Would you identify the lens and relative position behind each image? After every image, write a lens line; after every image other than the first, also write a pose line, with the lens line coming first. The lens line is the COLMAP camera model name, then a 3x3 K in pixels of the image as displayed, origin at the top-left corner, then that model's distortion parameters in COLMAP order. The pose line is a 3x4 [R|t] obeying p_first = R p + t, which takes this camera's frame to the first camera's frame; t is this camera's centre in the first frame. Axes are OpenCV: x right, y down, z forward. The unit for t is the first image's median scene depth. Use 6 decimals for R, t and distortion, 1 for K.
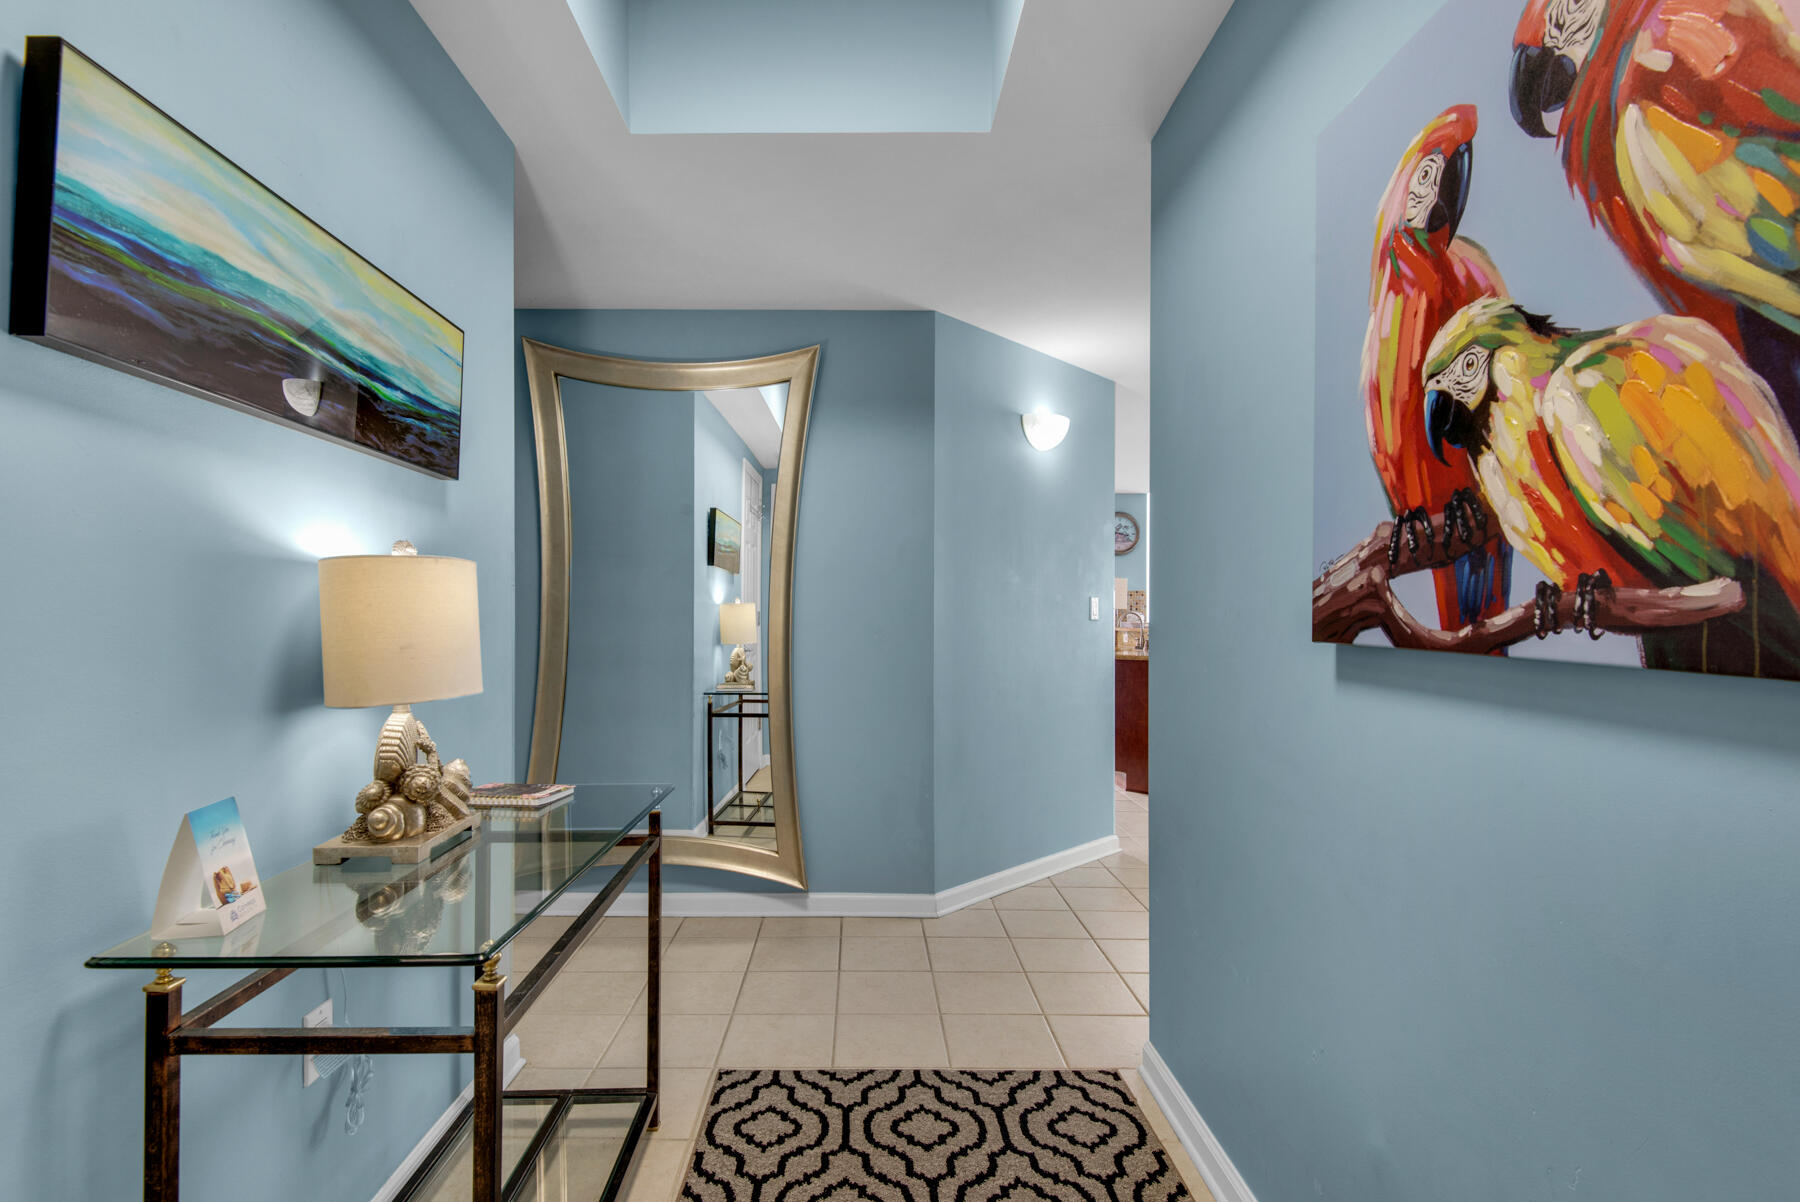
lens RADIAL K [[837.5, 0, 901.6], [0, 837.5, 602.2], [0, 0, 1]] dist [-0.000231, -0.003598]
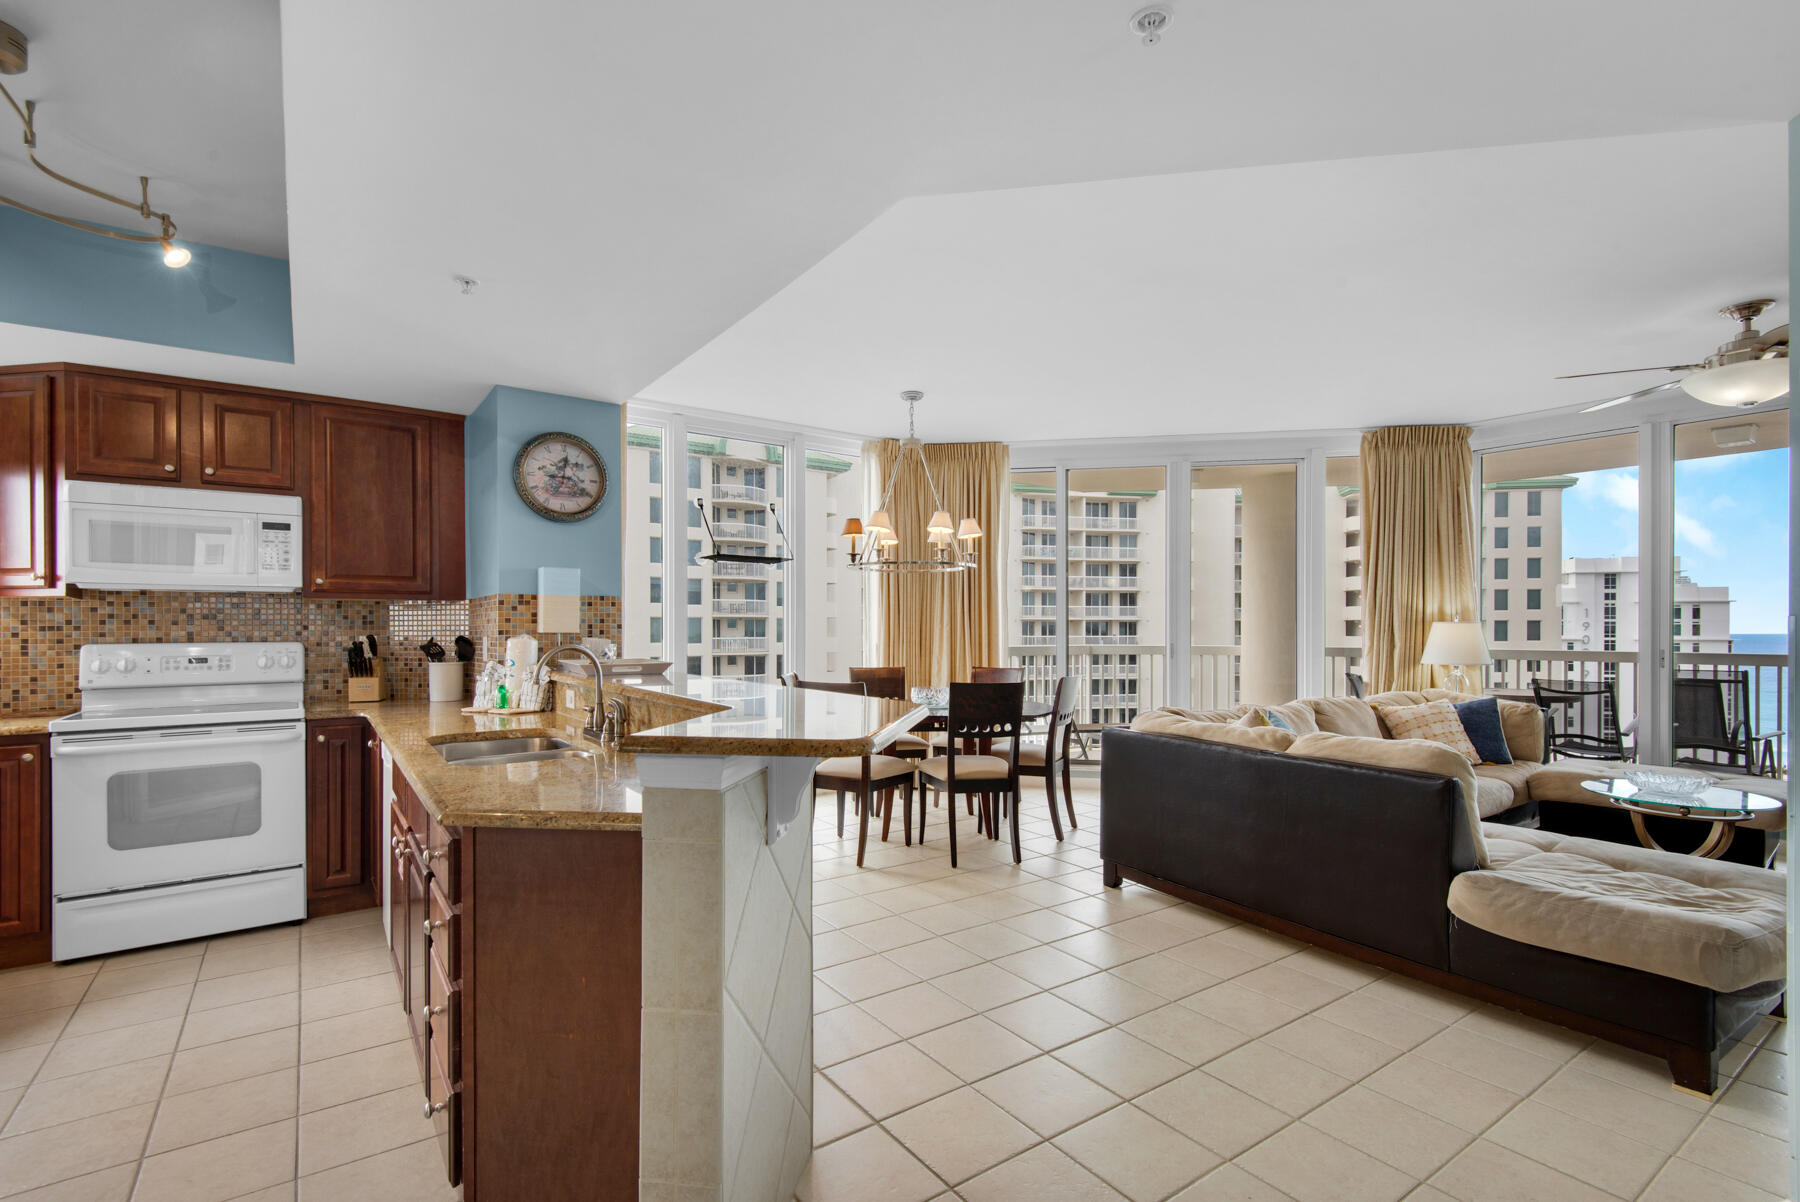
lens RADIAL K [[808.6, 0, 891.6], [0, 808.6, 630.0], [0, 0, 1]] dist [0.026496, -0.010061]
pose [[0.820075, -0.003568, 0.572245, 0.145996], [-0.003527, 0.999930, 0.011290, 0.001412], [-0.572245, -0.011277, 0.820005, 0.501601]]
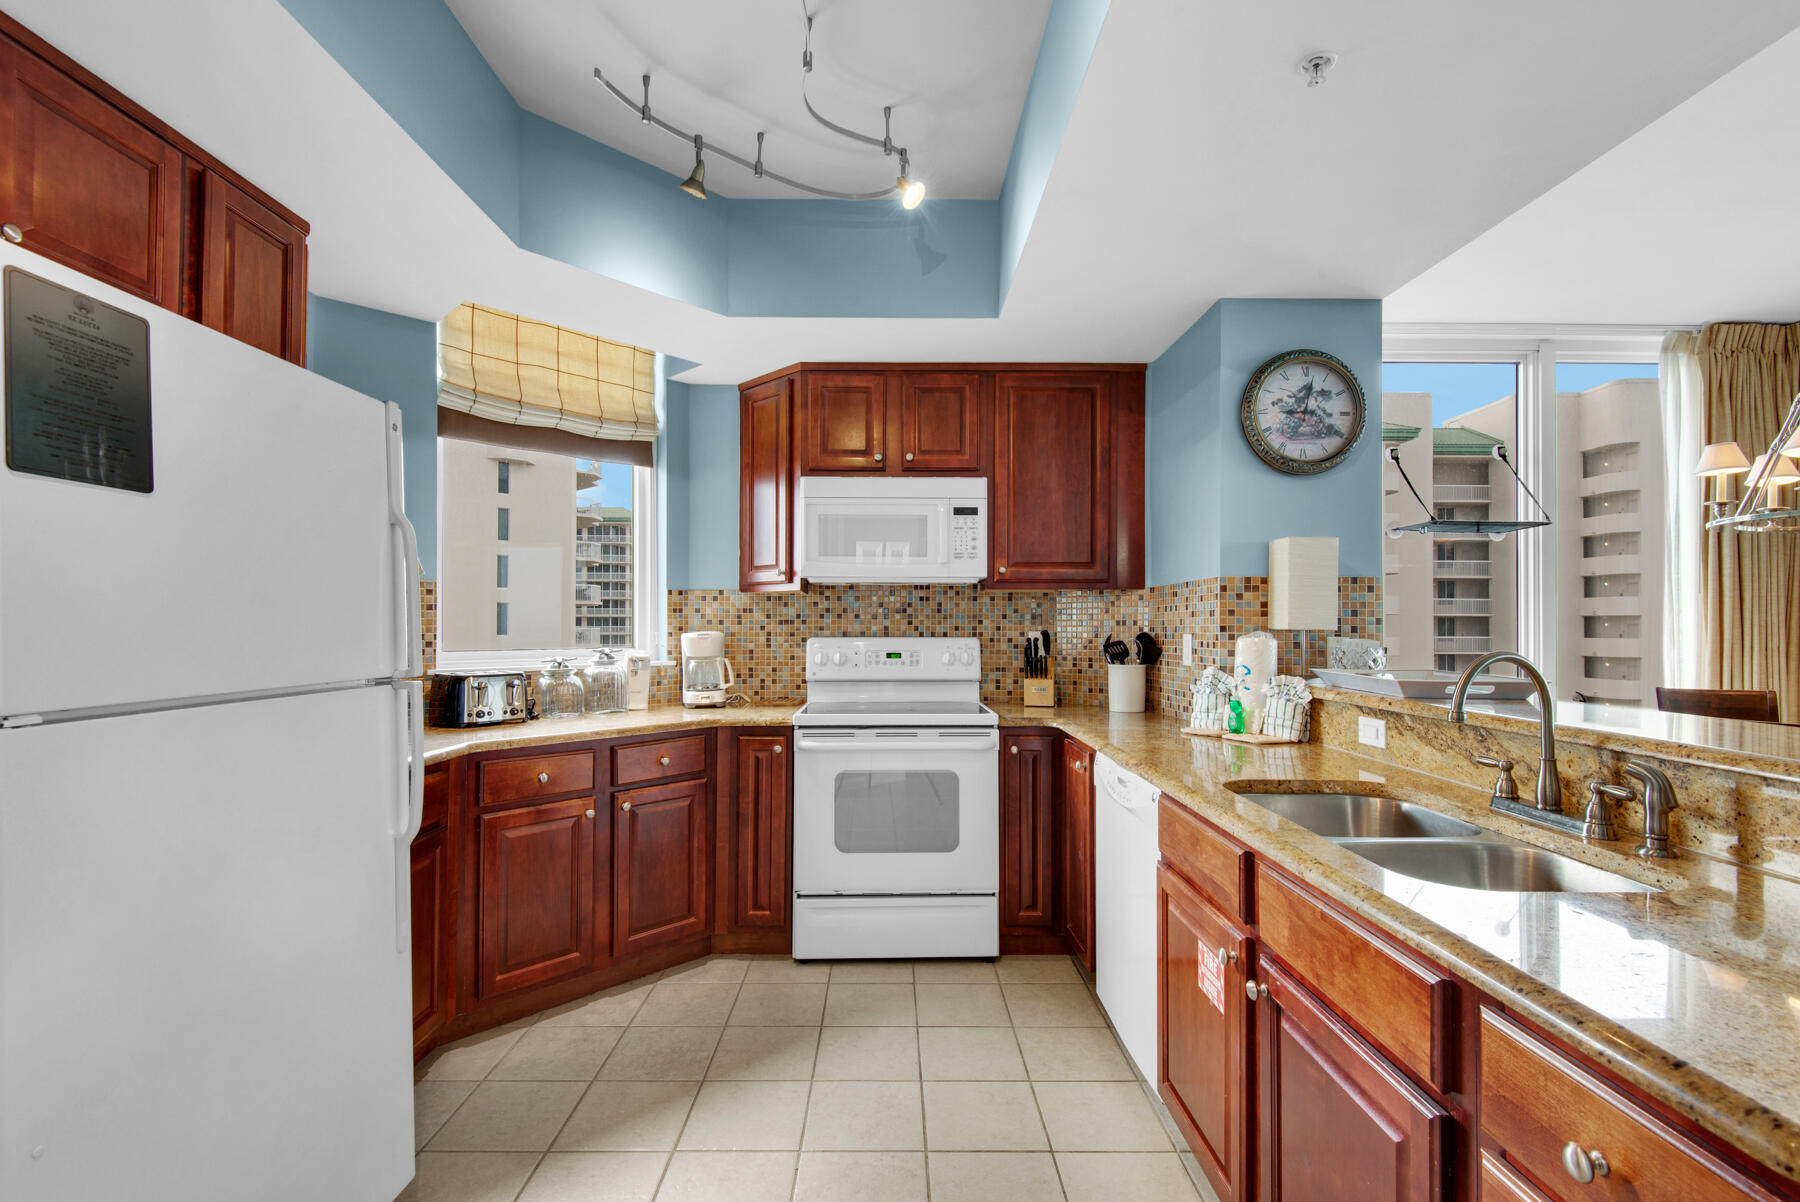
lens RADIAL K [[808.6, 0, 905.8], [0, 808.6, 613.7], [0, 0, 1]] dist [0.026496, -0.010061]
pose [[0.999928, 0.002148, 0.011772, 0.090105], [-0.002098, 0.999989, -0.004297, 0.004245], [-0.011782, 0.004272, 0.999921, 0.664949]]
